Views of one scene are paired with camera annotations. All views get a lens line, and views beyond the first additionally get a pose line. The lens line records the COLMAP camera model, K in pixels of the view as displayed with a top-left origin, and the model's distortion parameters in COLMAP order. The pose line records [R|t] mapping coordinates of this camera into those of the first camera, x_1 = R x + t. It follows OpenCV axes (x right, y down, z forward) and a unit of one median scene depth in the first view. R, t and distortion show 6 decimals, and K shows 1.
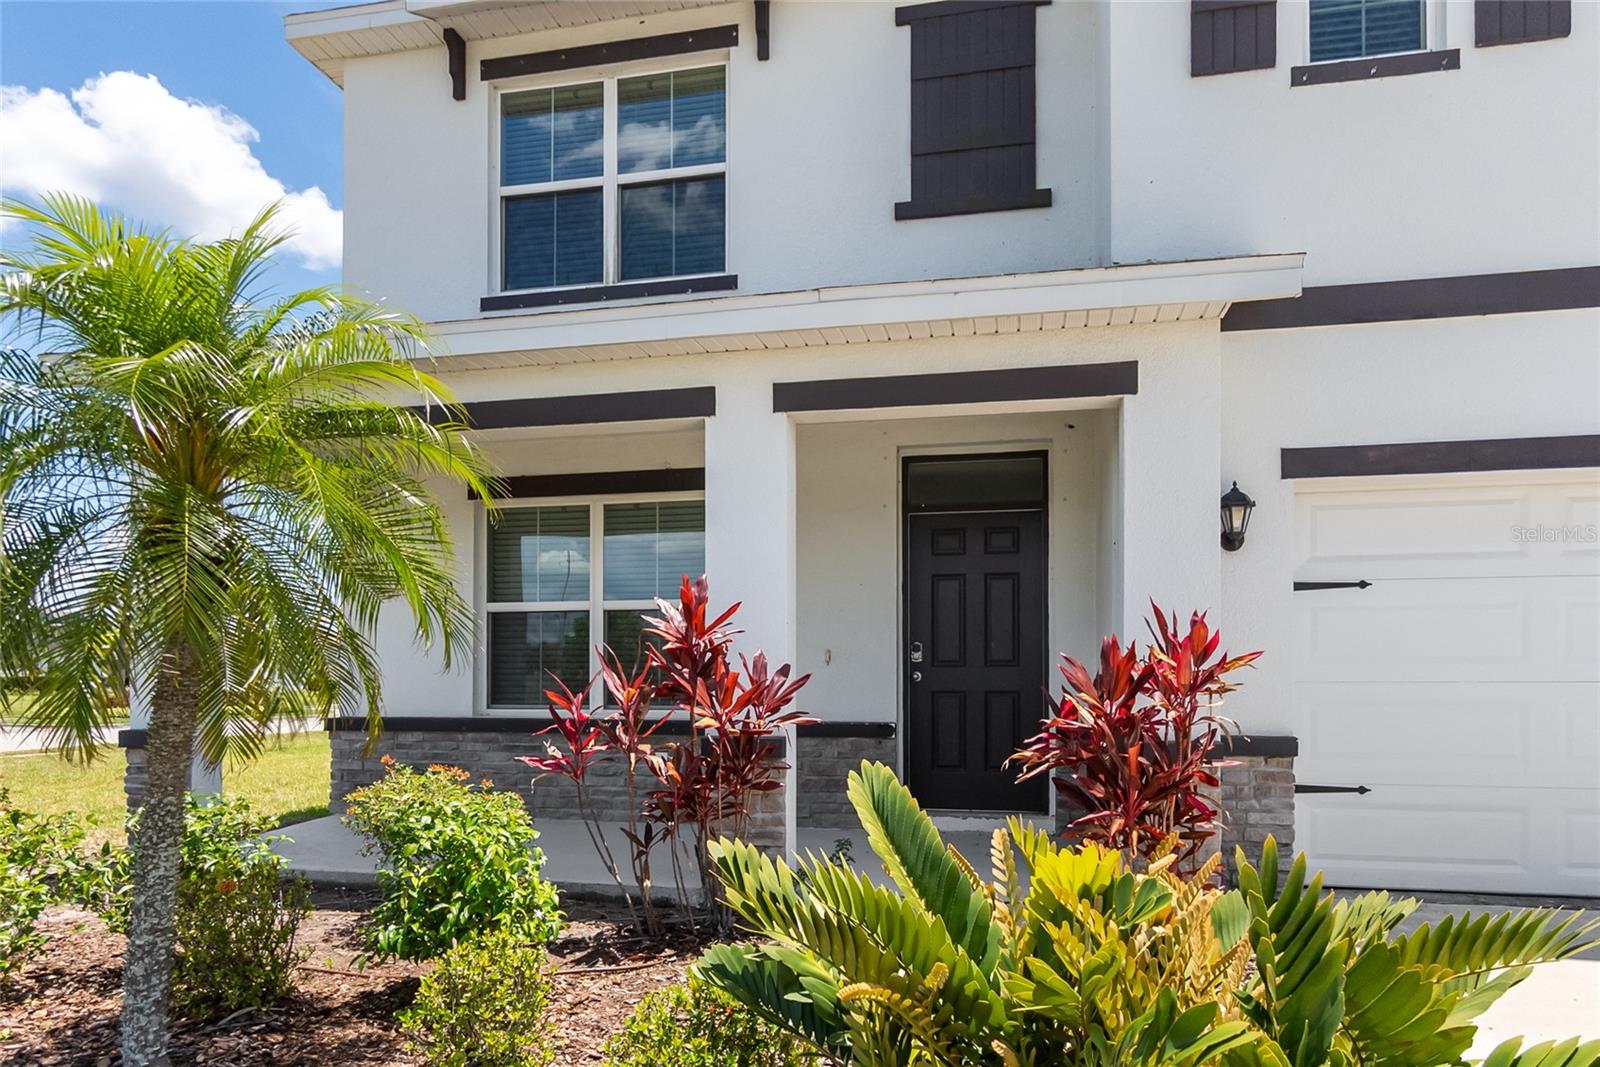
lens RADIAL K [[1039.9, 0, 805.7], [0, 1039.9, 649.2], [0, 0, 1]] dist [0.036104, -0.046034]
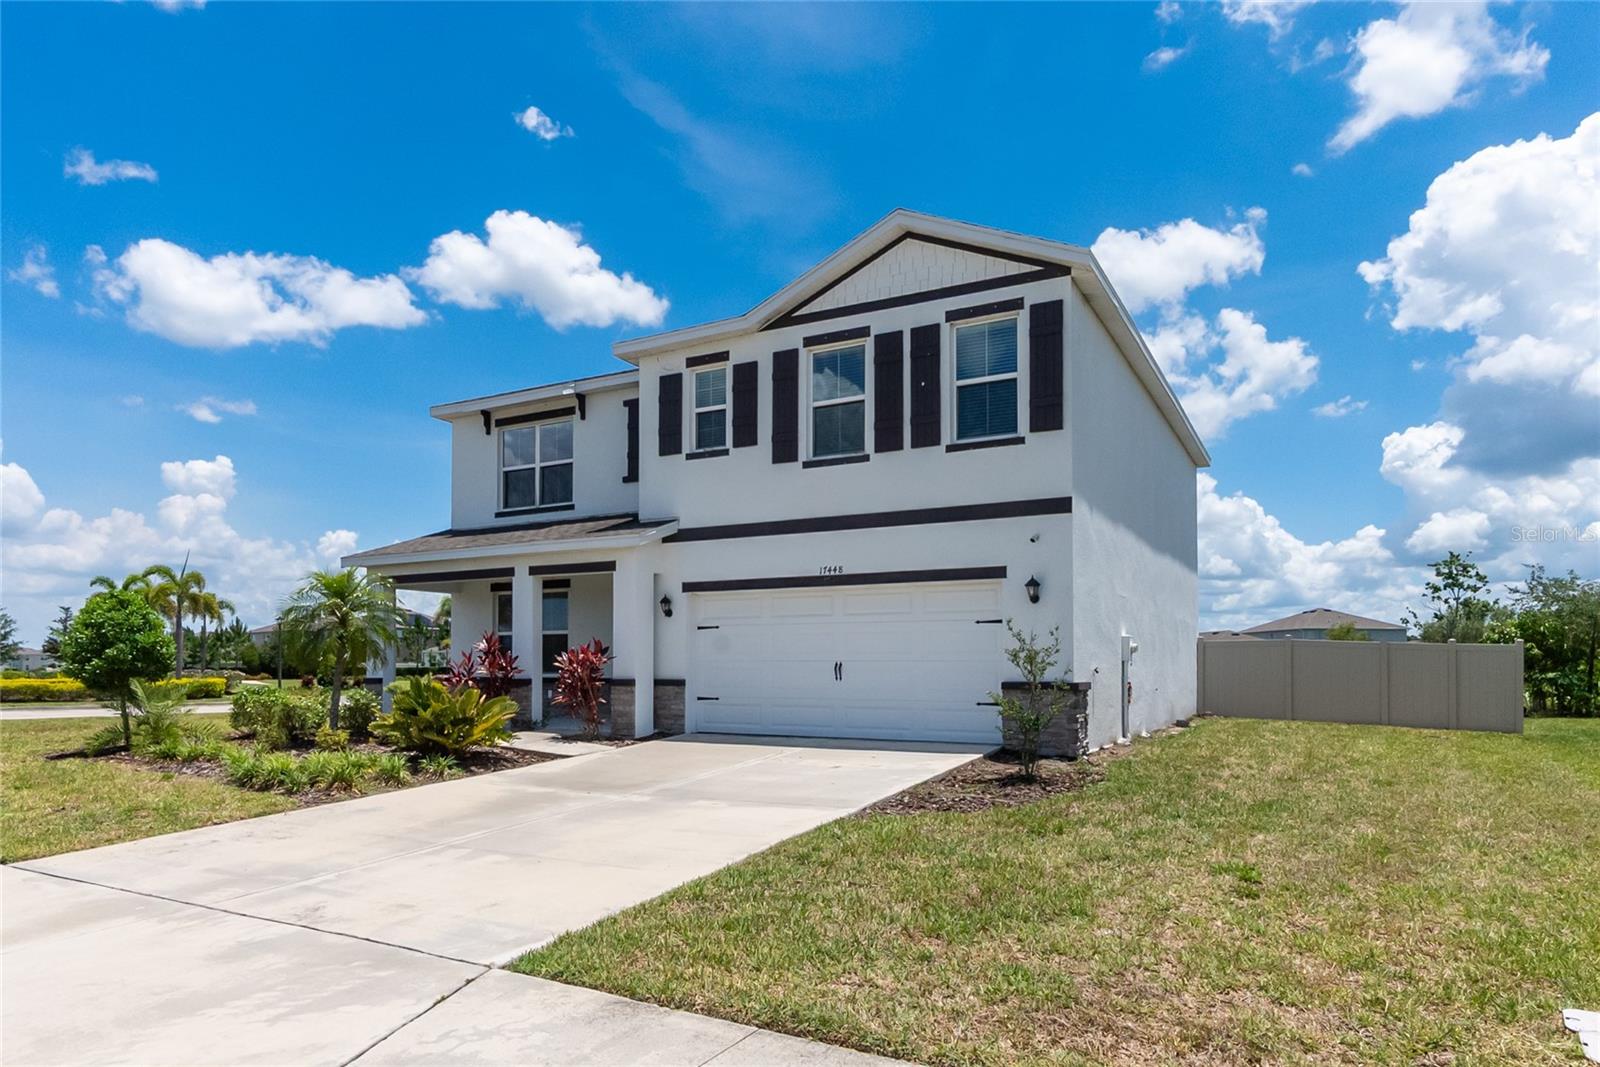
lens RADIAL K [[973.5, 0, 799.8], [0, 973.5, 638.6], [0, 0, 1]] dist [-0.000532, 0.000168]
pose [[0.960675, -0.009882, -0.277498, 1.305620], [0.009003, 0.999950, -0.004439, -0.015313], [0.277528, 0.001767, 0.960716, -1.322210]]
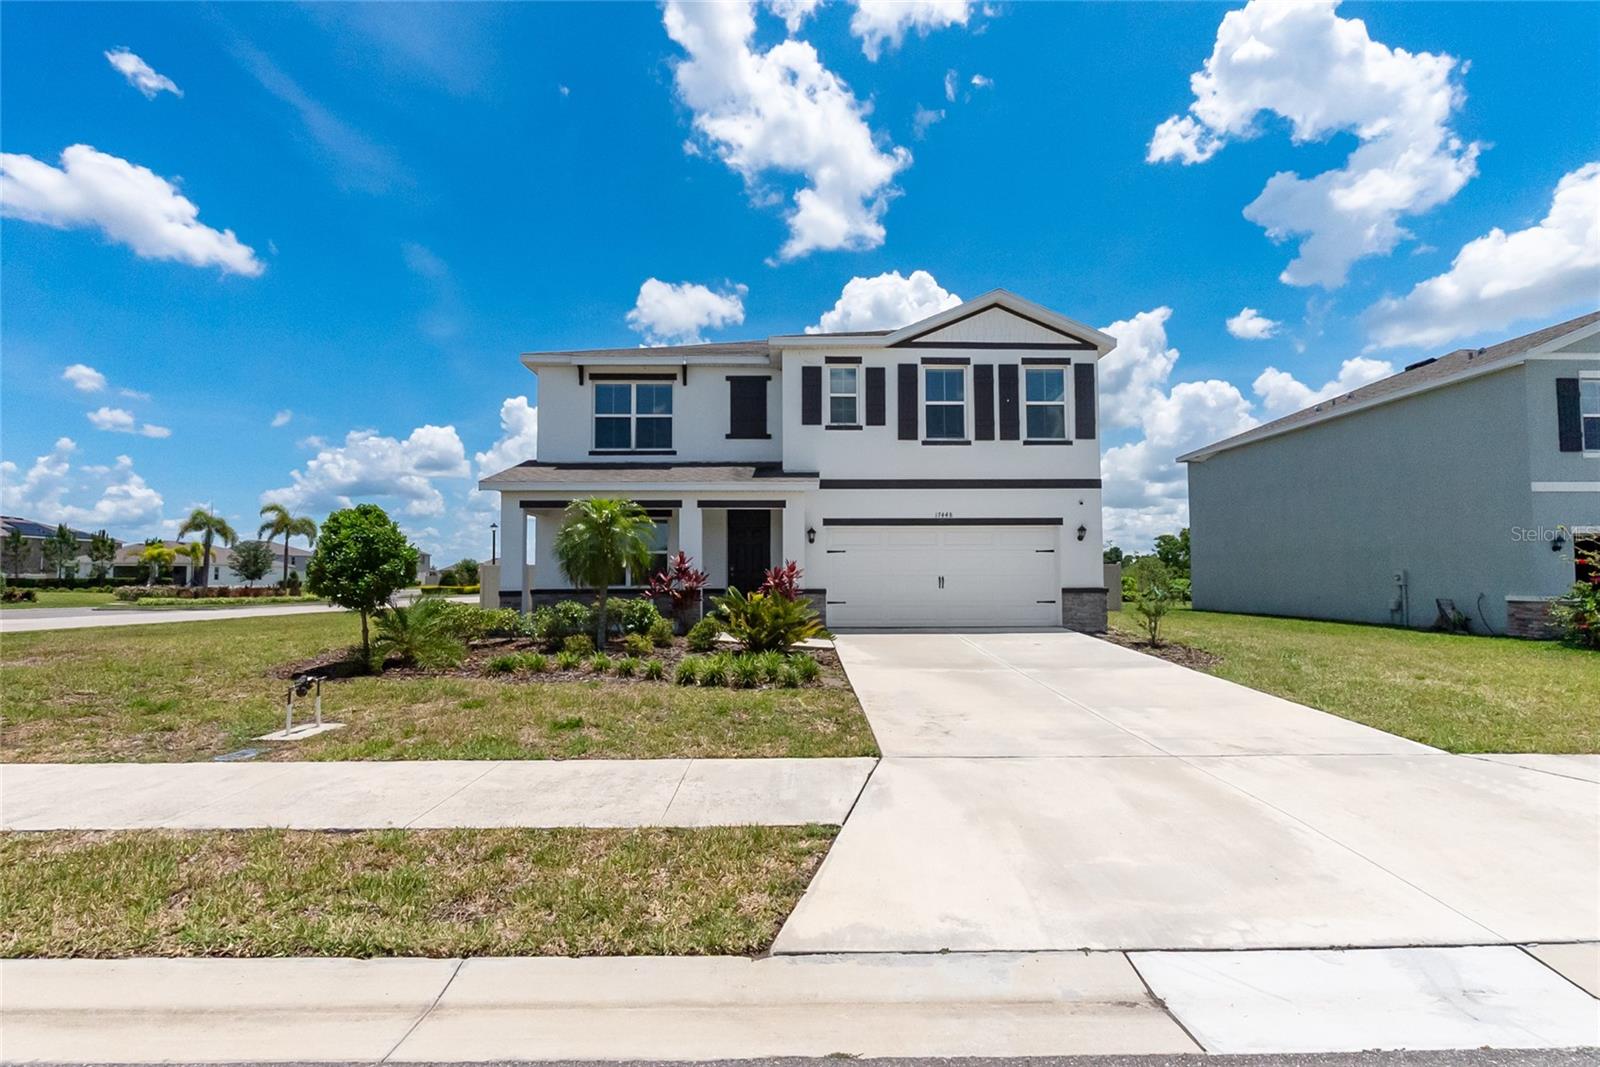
lens RADIAL K [[704.9, 0, 800.0], [0, 704.9, 533.5], [0, 0, 1]] dist [-0.000152, -0.000115]
pose [[0.973578, 0.010406, 0.228119, -0.218334], [-0.002525, 0.999391, -0.034814, -0.031263], [-0.228342, 0.033319, 0.973011, -1.398041]]
